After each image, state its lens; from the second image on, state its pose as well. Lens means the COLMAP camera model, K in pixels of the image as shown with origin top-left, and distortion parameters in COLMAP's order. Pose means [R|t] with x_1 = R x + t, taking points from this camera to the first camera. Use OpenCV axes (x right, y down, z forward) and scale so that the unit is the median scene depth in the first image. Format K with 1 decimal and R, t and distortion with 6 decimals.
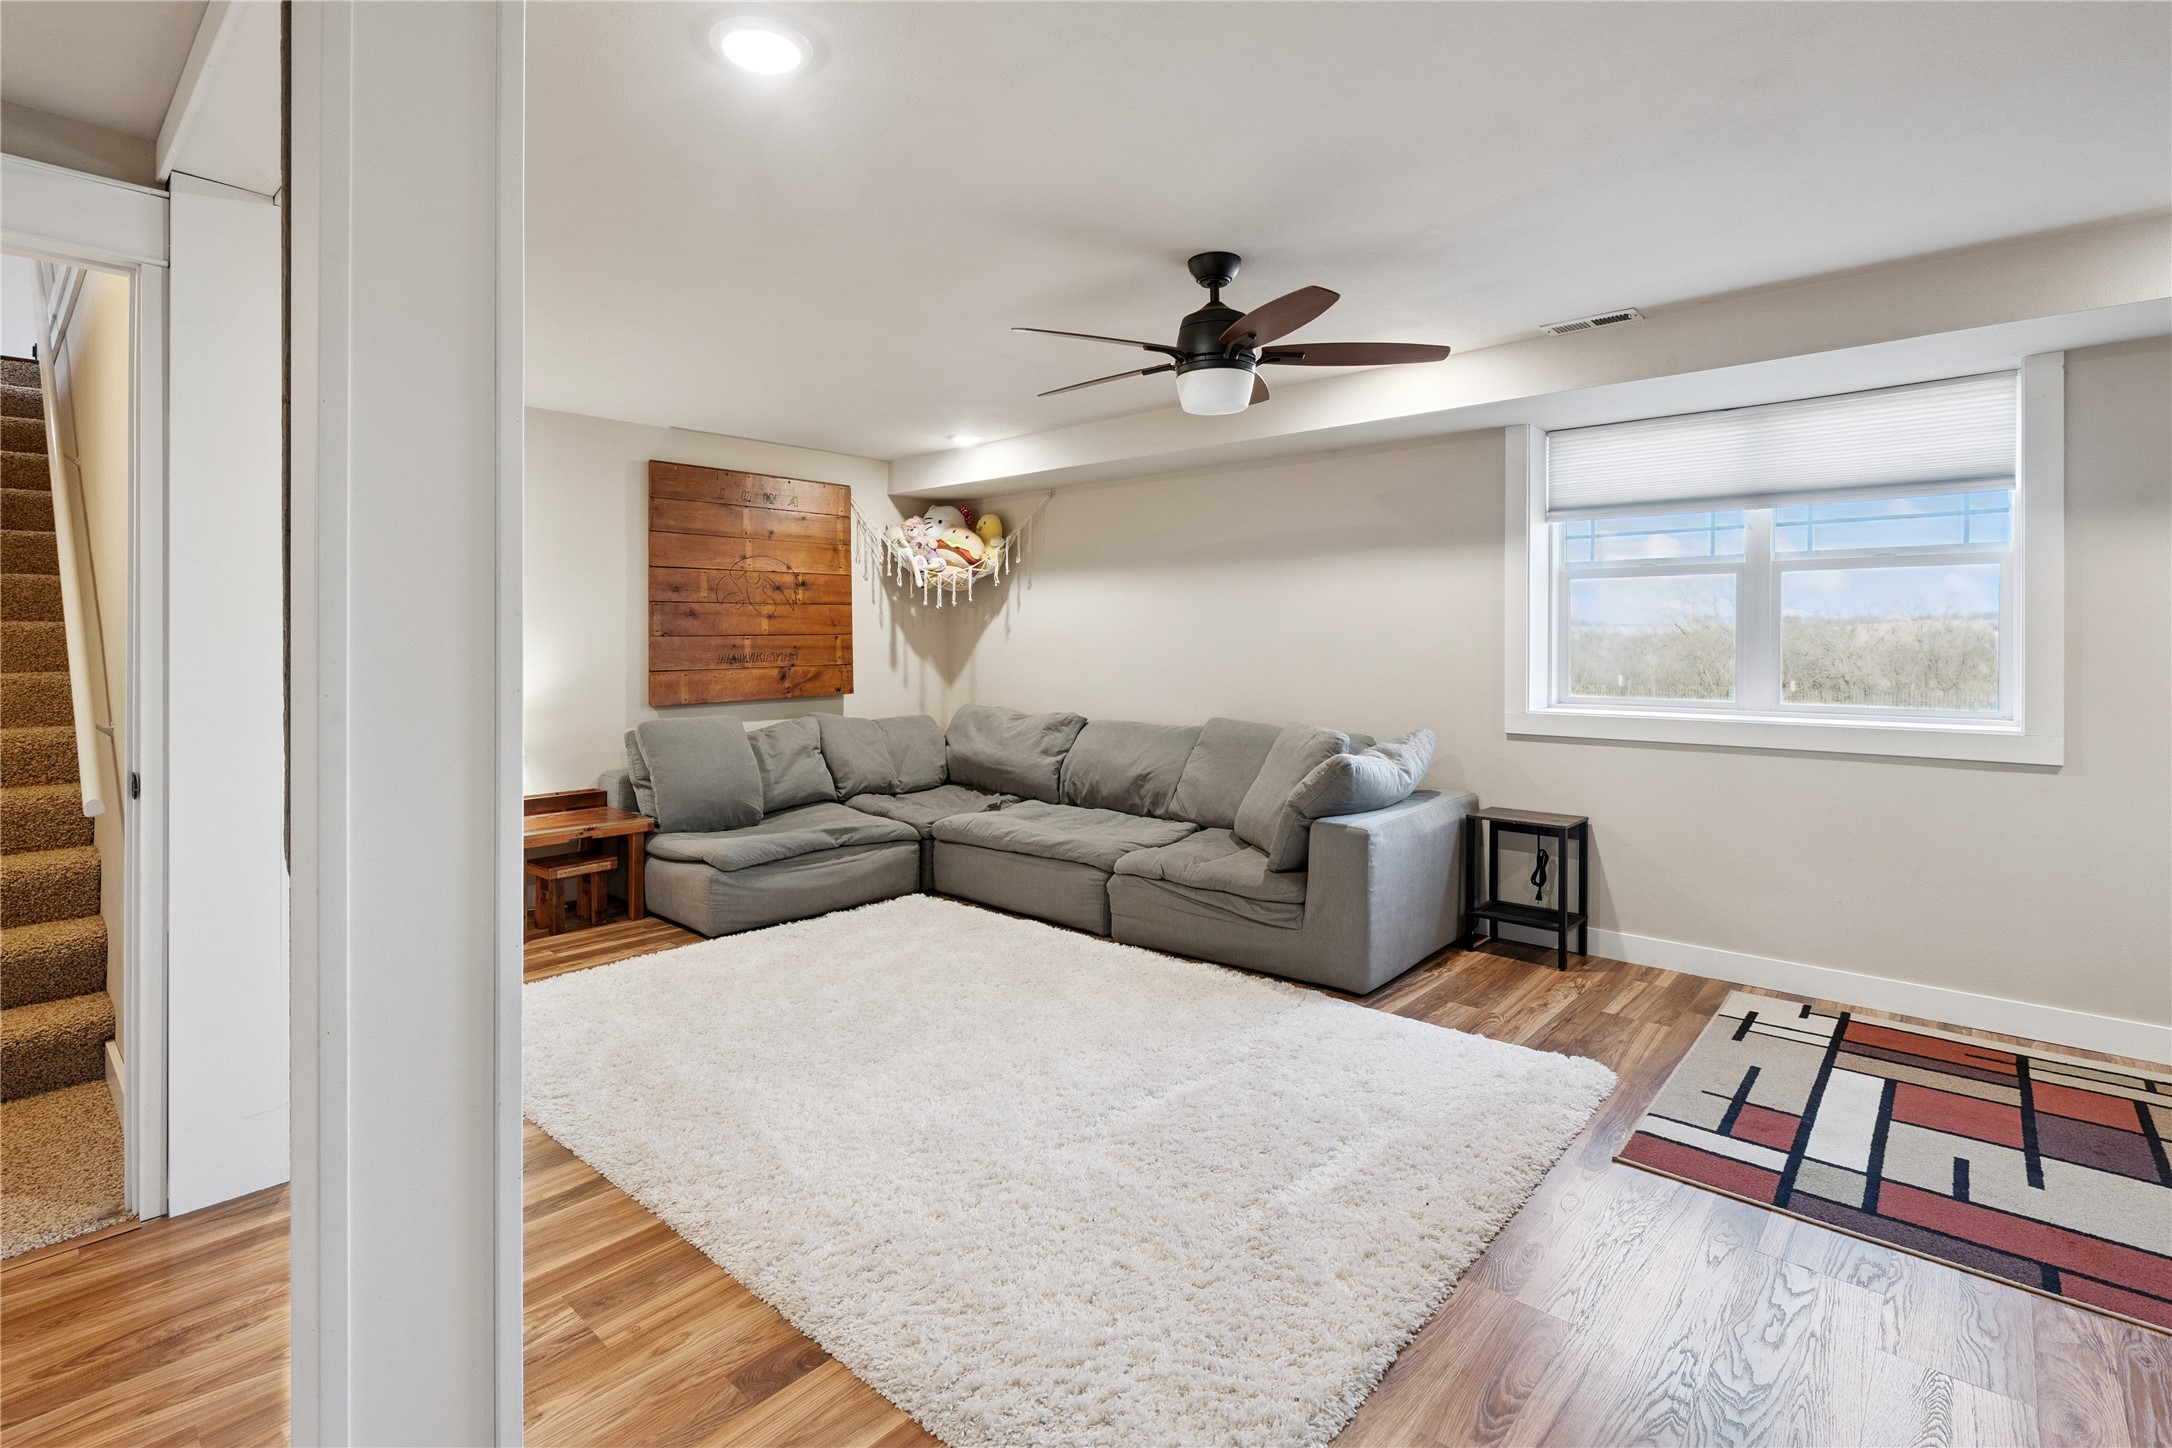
lens RADIAL K [[1003.6, 0, 1080.9], [0, 1003.6, 643.3], [0, 0, 1]] dist [0.000254, -0.000741]
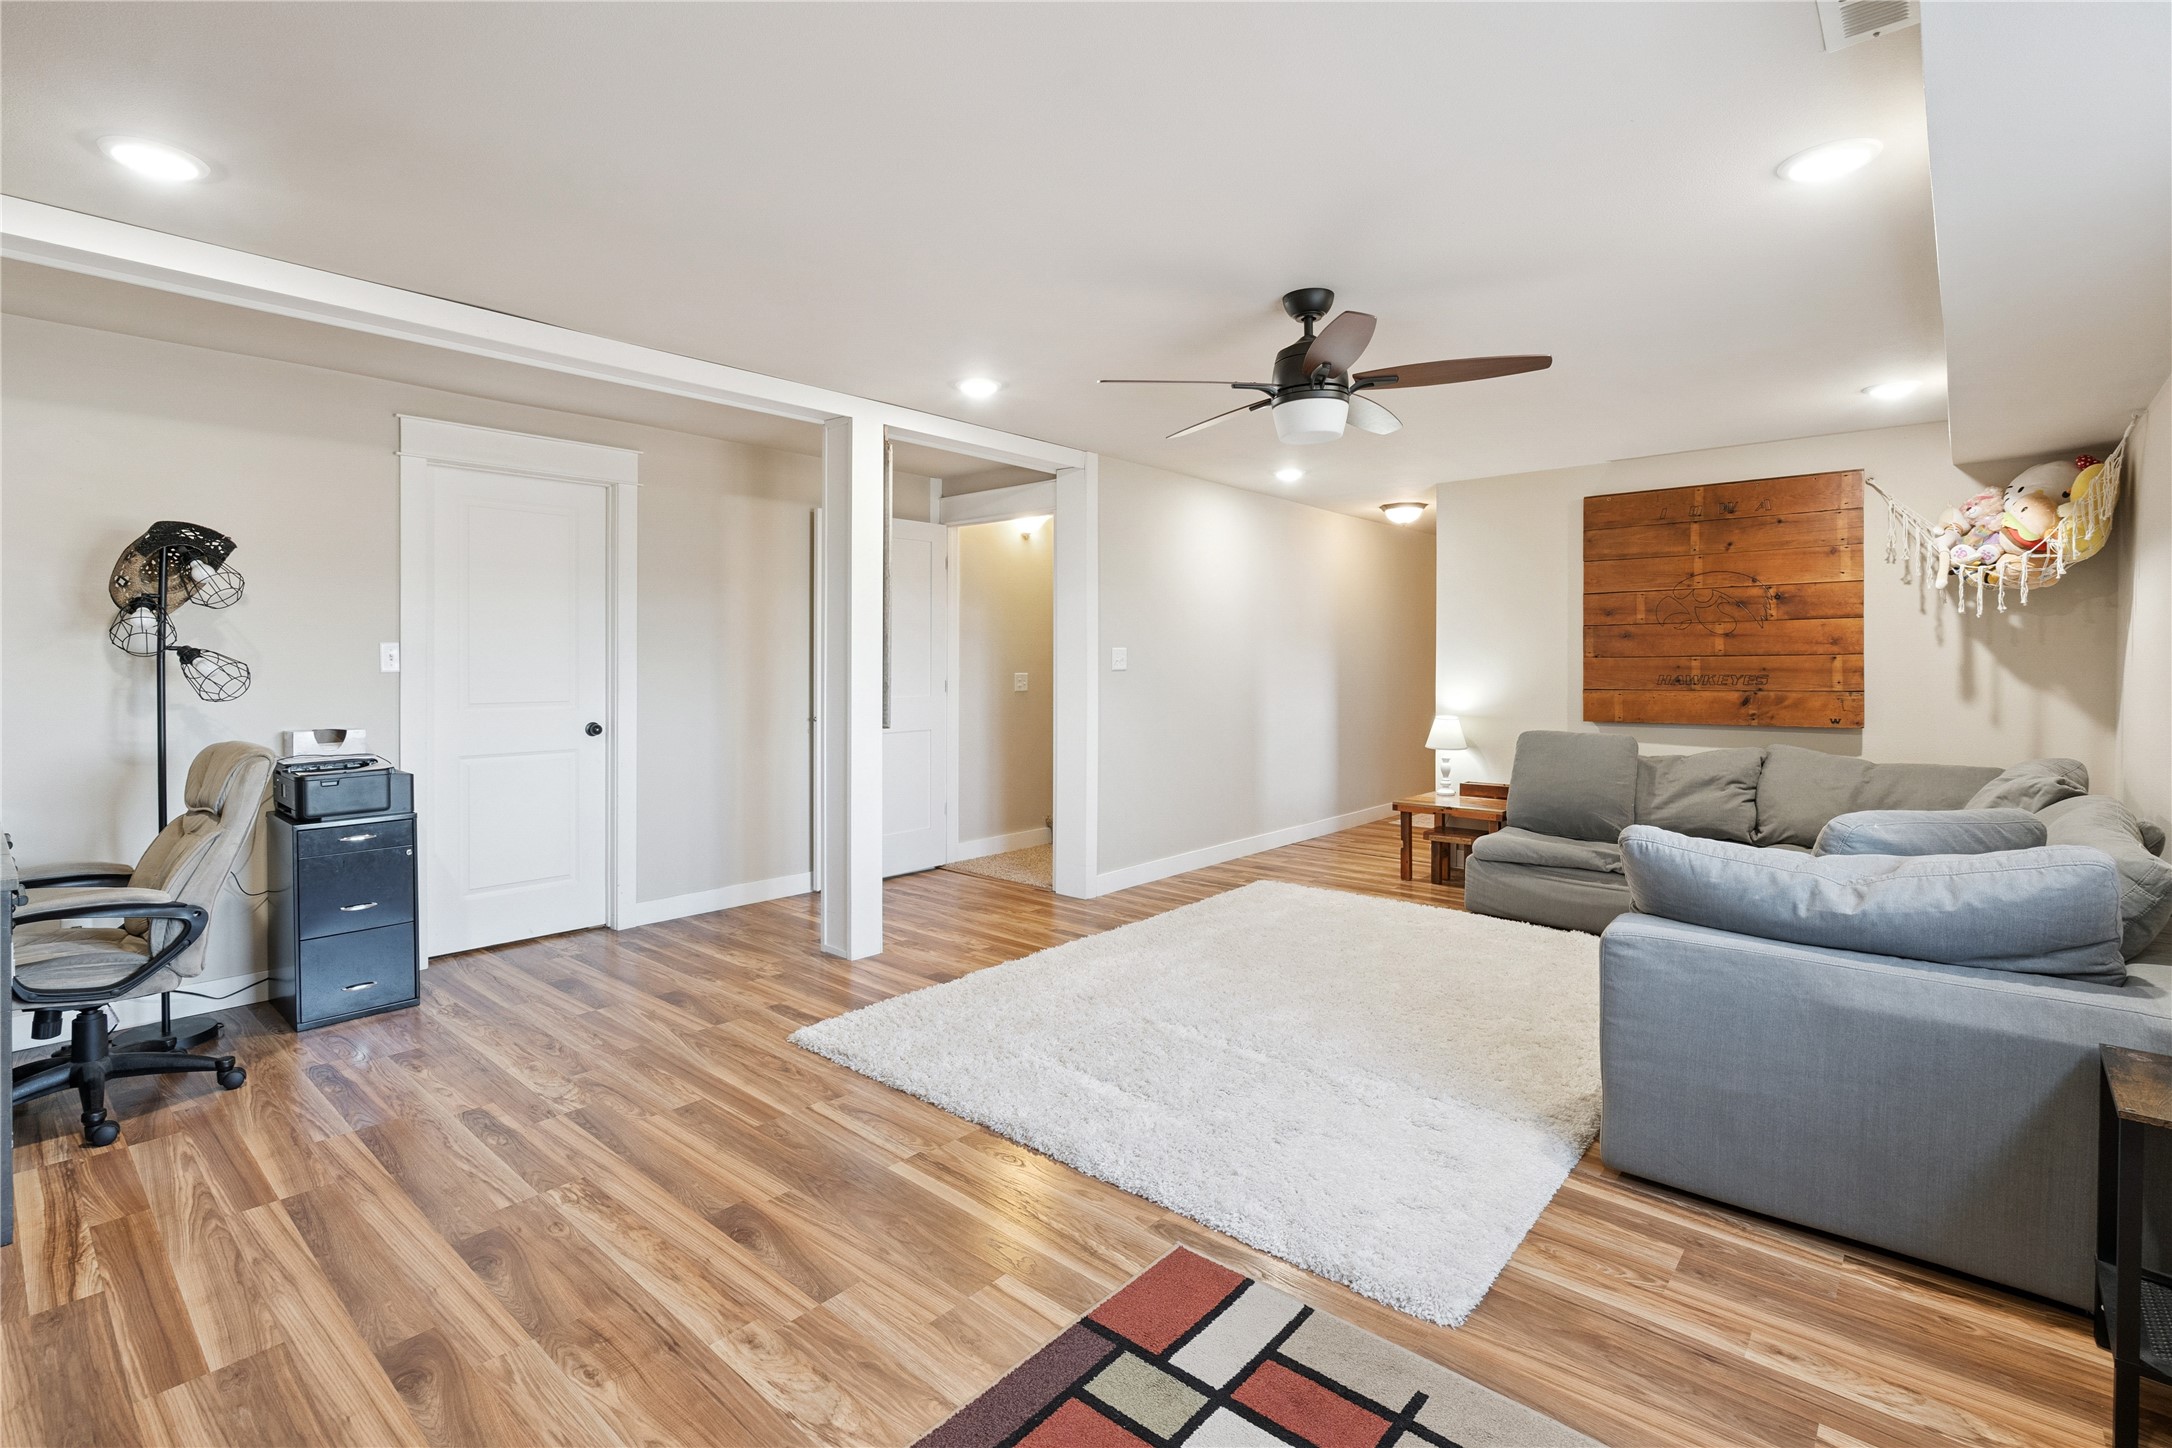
lens RADIAL K [[1010.4, 0, 1073.6], [0, 1010.4, 682.8], [0, 0, 1]] dist [0.000417, -0.000026]
pose [[0.015351, 0.023944, -0.999595, 0.655599], [-0.003807, 0.999707, 0.023888, -0.003452], [0.999875, 0.003438, 0.015438, 0.412317]]
